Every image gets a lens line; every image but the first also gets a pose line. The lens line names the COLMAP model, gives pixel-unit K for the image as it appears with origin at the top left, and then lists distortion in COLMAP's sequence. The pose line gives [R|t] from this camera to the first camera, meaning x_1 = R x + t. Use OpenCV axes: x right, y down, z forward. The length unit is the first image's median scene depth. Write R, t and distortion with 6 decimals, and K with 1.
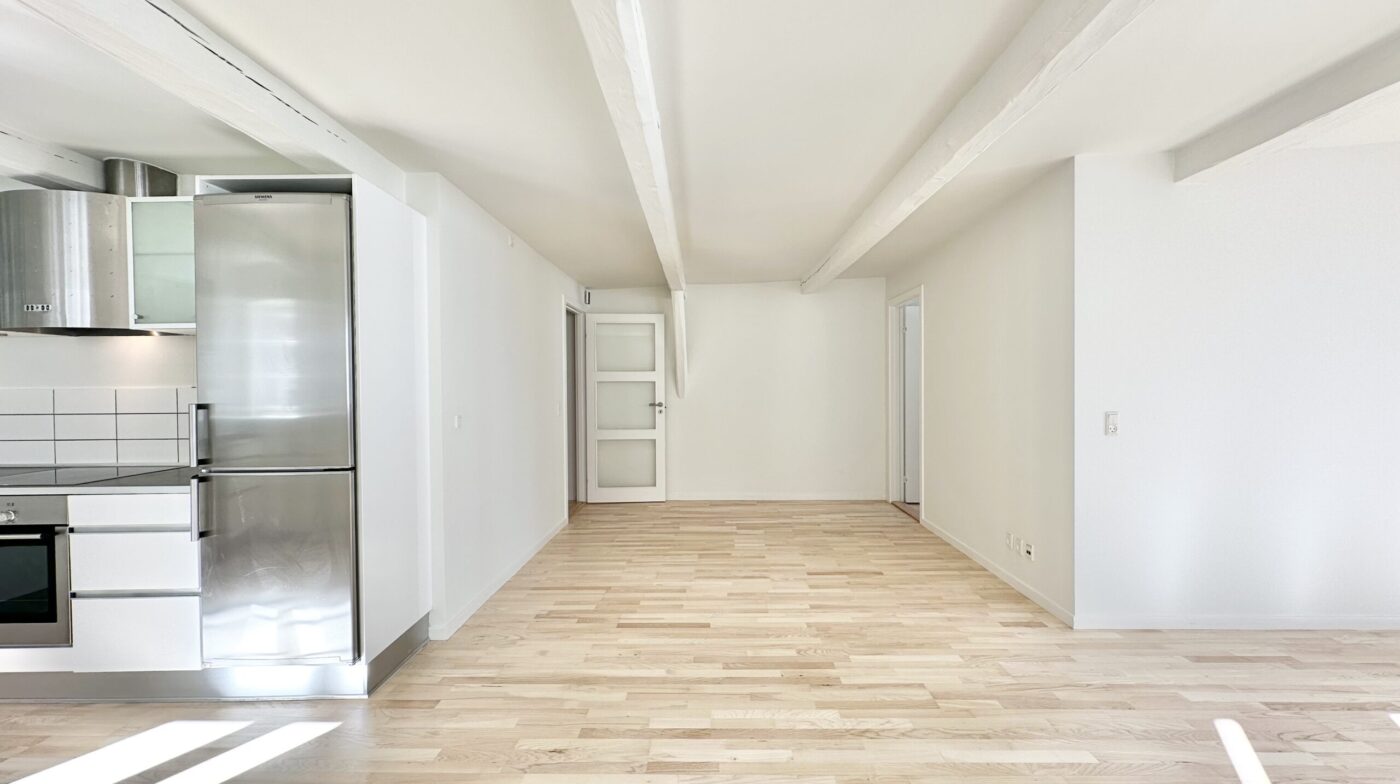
lens RADIAL K [[556.2, 0, 699.3], [0, 556.2, 393.3], [0, 0, 1]] dist [-0.002359, -0.000033]
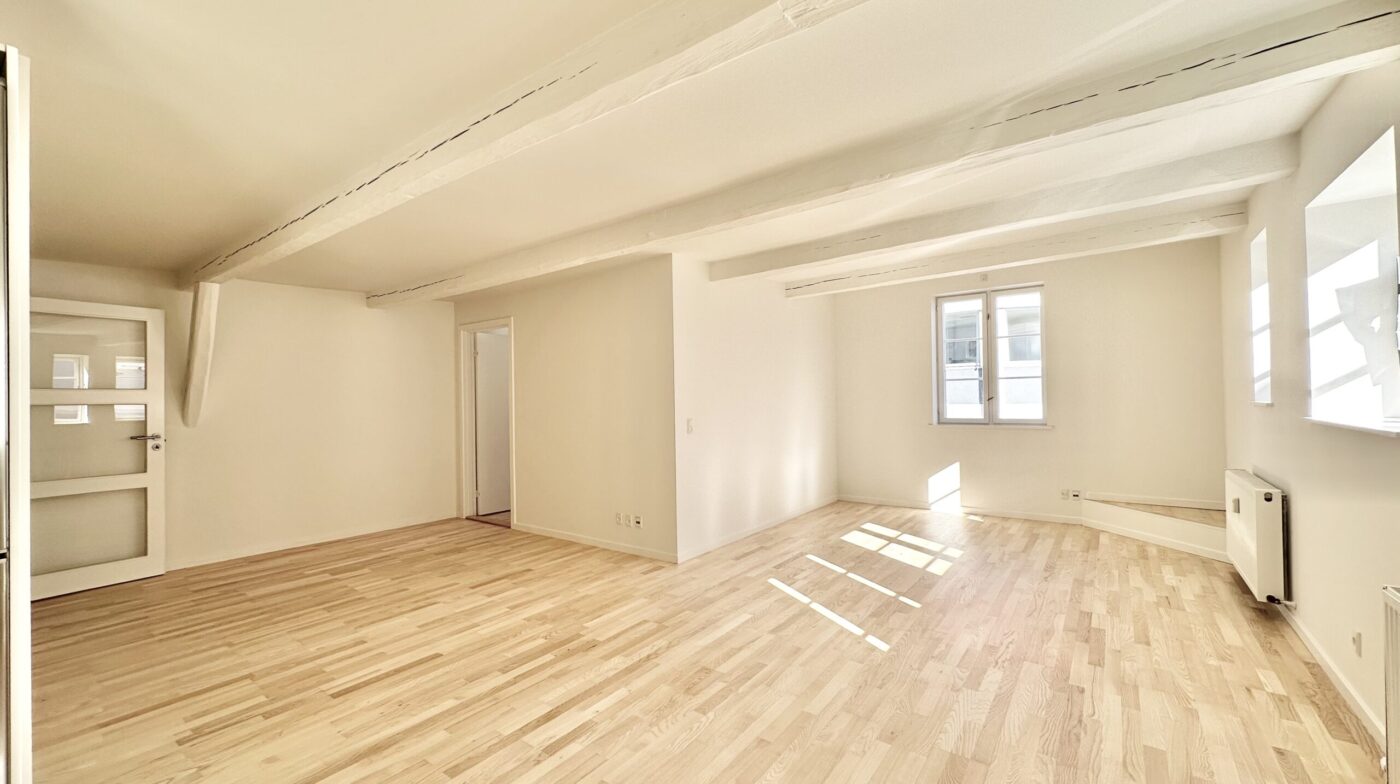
lens RADIAL K [[556.2, 0, 699.3], [0, 556.2, 393.3], [0, 0, 1]] dist [-0.002359, -0.000033]
pose [[0.574908, 0.006794, 0.818190, -0.562289], [0.026090, 0.999305, -0.026630, 0.003735], [-0.817802, 0.036657, 0.574331, 0.070628]]
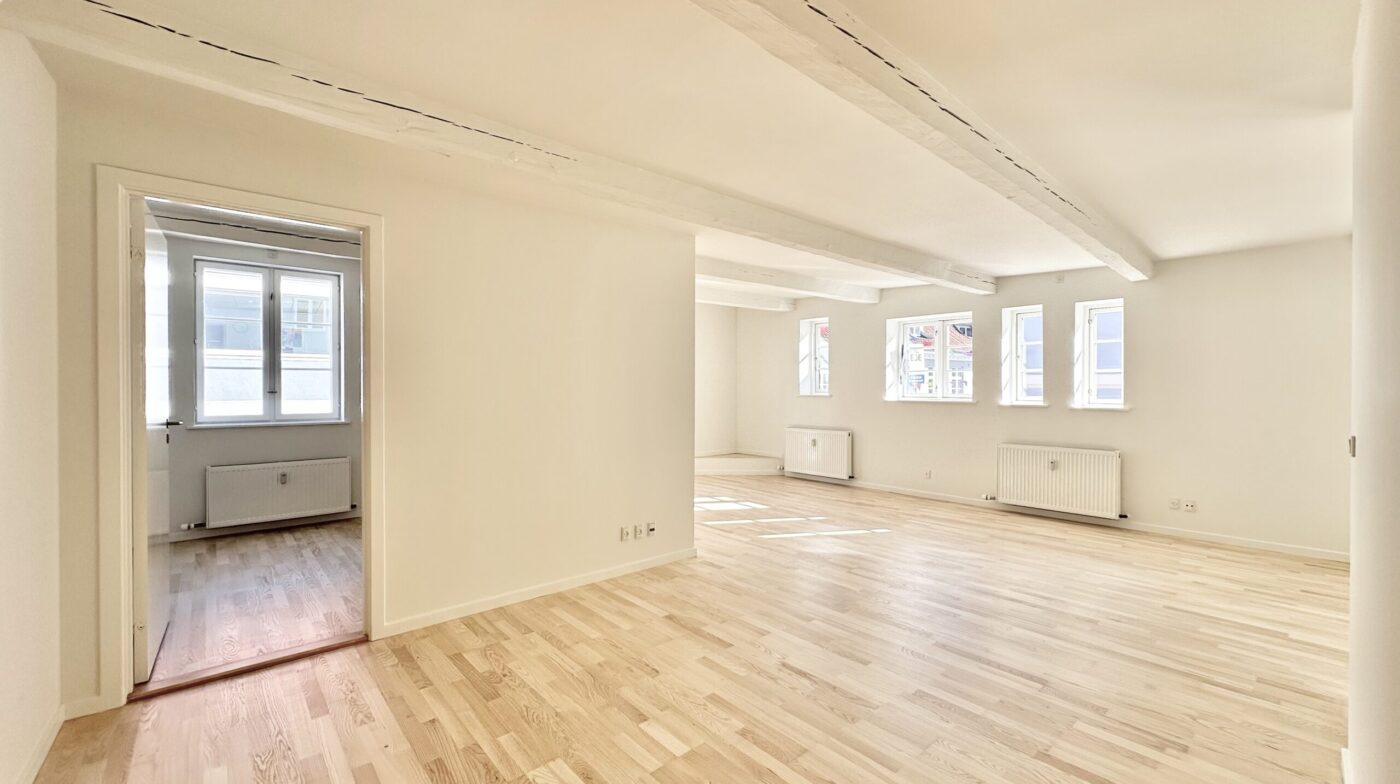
lens RADIAL K [[559.9, 0, 702.0], [0, 559.9, 394.4], [0, 0, 1]] dist [-0.001185, -0.000007]
pose [[-0.686116, -0.001572, 0.727491, -0.436124], [0.012655, 0.999821, 0.014096, -0.025017], [-0.727382, 0.018878, -0.685973, 2.114701]]
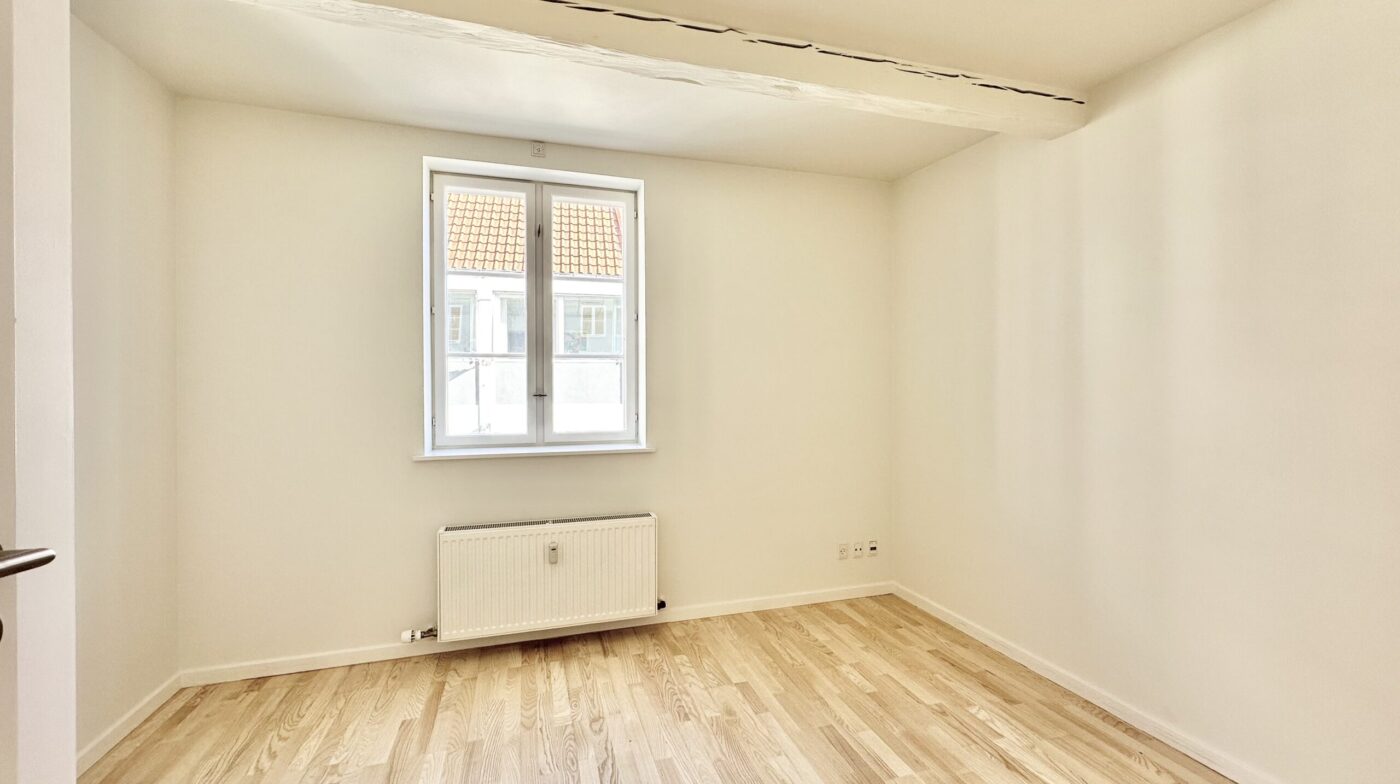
lens RADIAL K [[559.9, 0, 702.0], [0, 559.9, 394.4], [0, 0, 1]] dist [-0.001185, -0.000007]
pose [[-0.330280, 0.008579, 0.943844, 4.106723], [0.019820, 0.999801, -0.002152, 0.003633], [-0.943675, 0.017996, -0.330384, 1.455077]]
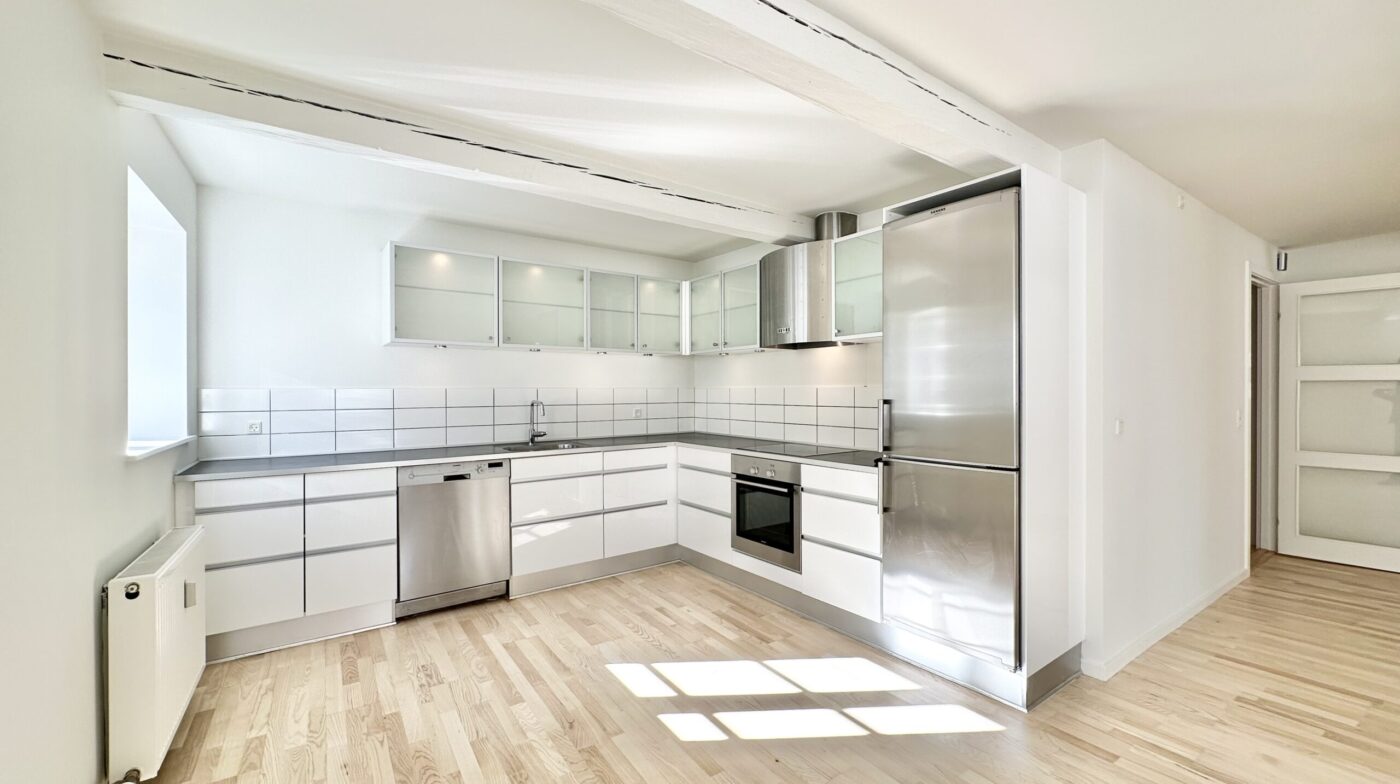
lens RADIAL K [[559.9, 0, 702.0], [0, 559.9, 394.4], [0, 0, 1]] dist [-0.001185, -0.000007]
pose [[0.583760, 0.012981, -0.811822, -0.128567], [-0.014342, 0.999881, 0.005675, 0.005677], [0.811799, 0.008330, 0.583877, -0.012260]]
